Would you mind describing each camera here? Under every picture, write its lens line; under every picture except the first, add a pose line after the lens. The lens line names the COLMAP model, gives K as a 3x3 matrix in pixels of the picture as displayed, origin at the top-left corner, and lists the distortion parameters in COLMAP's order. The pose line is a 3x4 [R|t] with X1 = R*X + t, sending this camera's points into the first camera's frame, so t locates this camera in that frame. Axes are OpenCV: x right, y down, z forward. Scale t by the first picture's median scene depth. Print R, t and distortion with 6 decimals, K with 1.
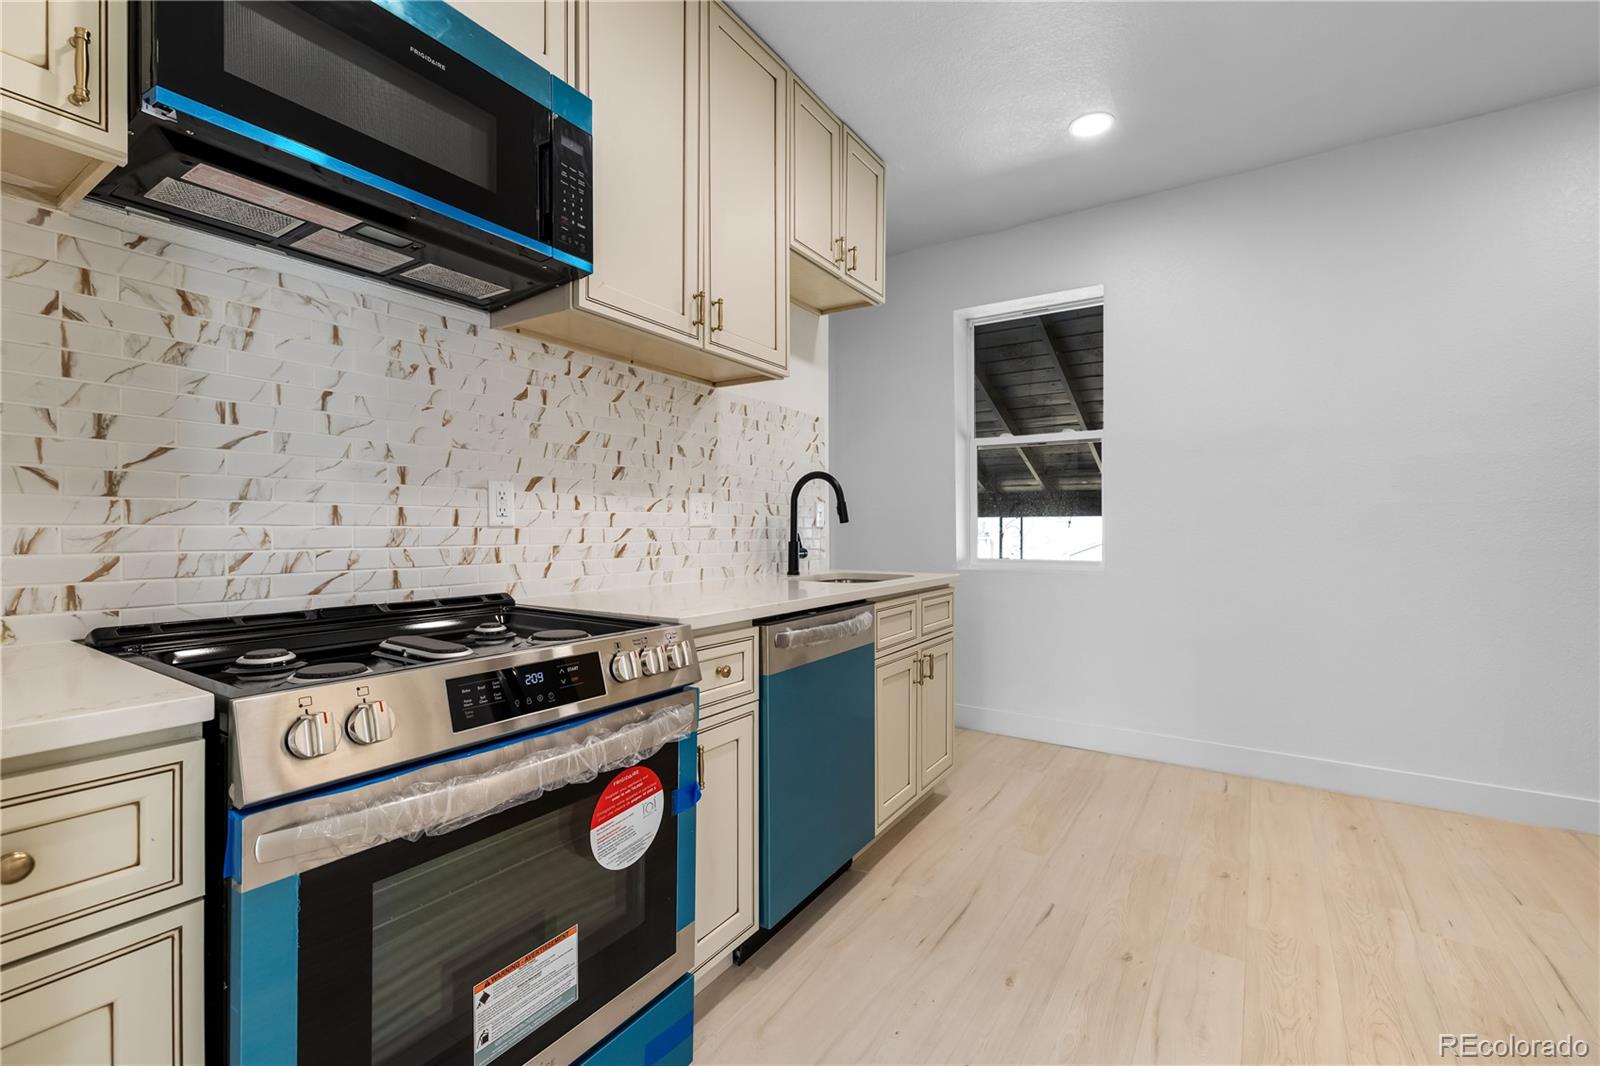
lens RADIAL K [[692.9, 0, 792.2], [0, 692.9, 525.8], [0, 0, 1]] dist [-0.000408, 0.000252]
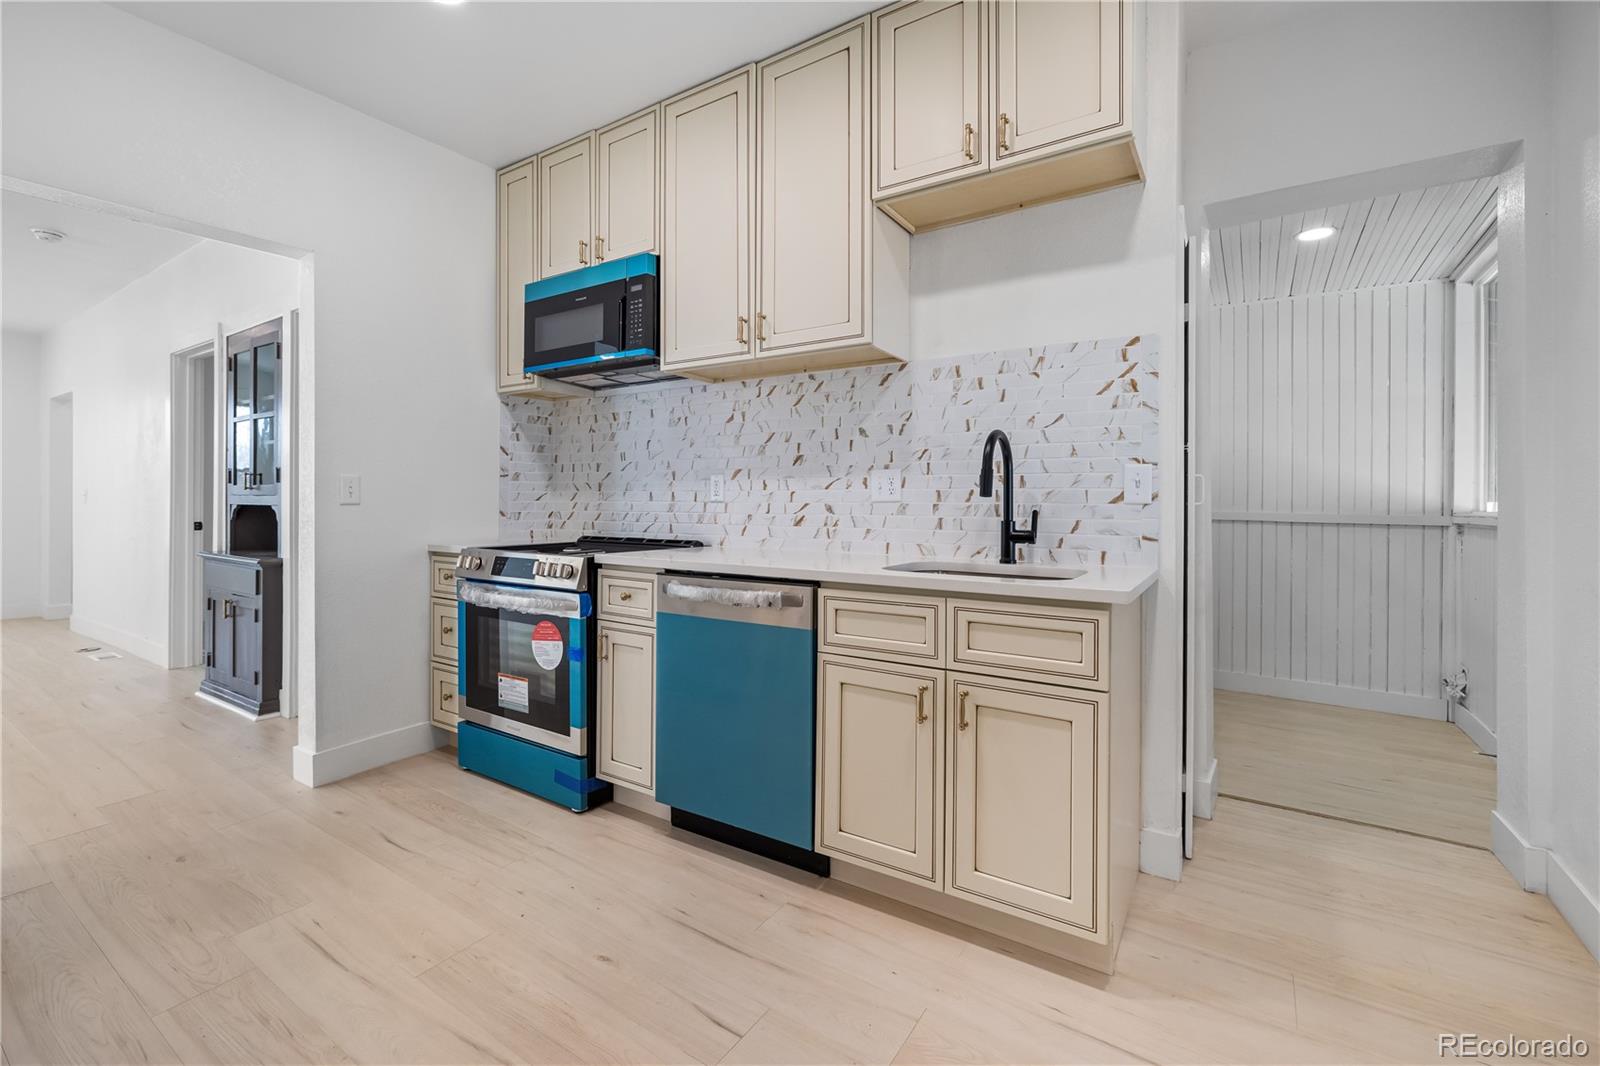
lens RADIAL K [[679.1, 0, 798.2], [0, 679.1, 500.3], [0, 0, 1]] dist [0.001489, 0.000217]
pose [[0.006525, -0.005502, -0.999964, 1.250264], [-0.001269, 0.999984, -0.005511, 0.006360], [0.999978, 0.001305, 0.006518, 1.229319]]
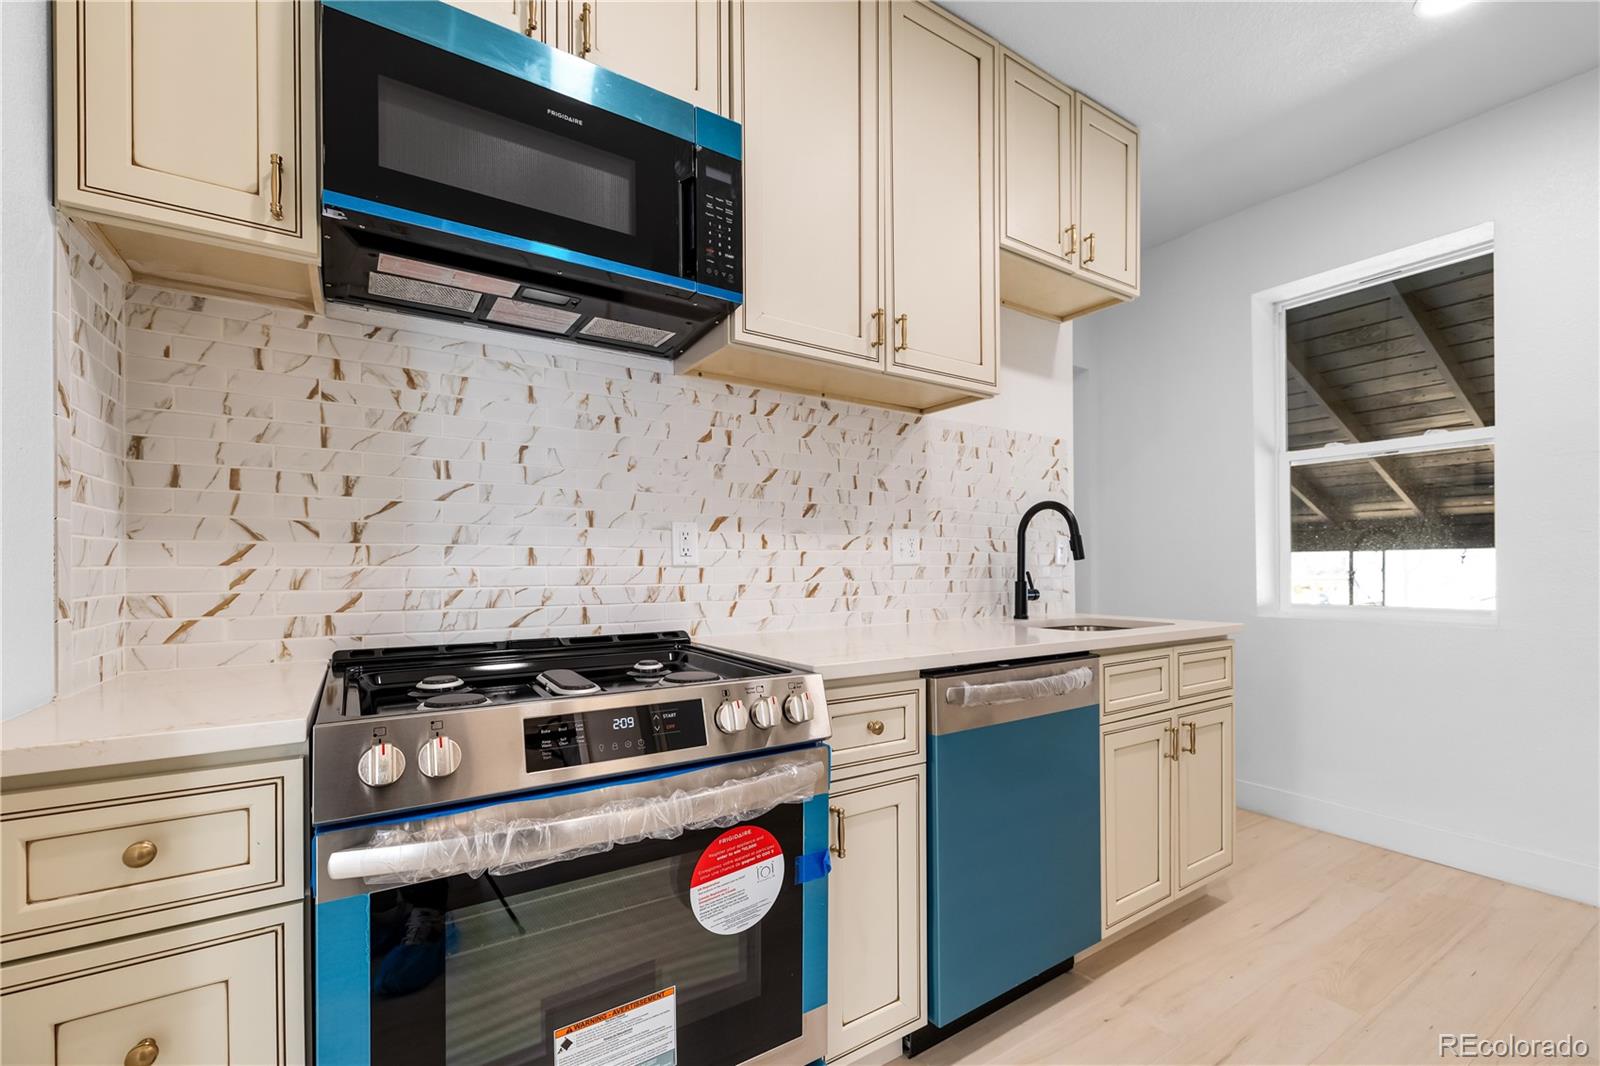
lens RADIAL K [[681.5, 0, 798.3], [0, 681.5, 566.1], [0, 0, 1]] dist [-0.000987, 0.000197]
pose [[0.916518, -0.005012, -0.399961, 0.145340], [0.005894, 0.999982, 0.000975, 0.001264], [0.399949, -0.003251, 0.916532, 0.143181]]
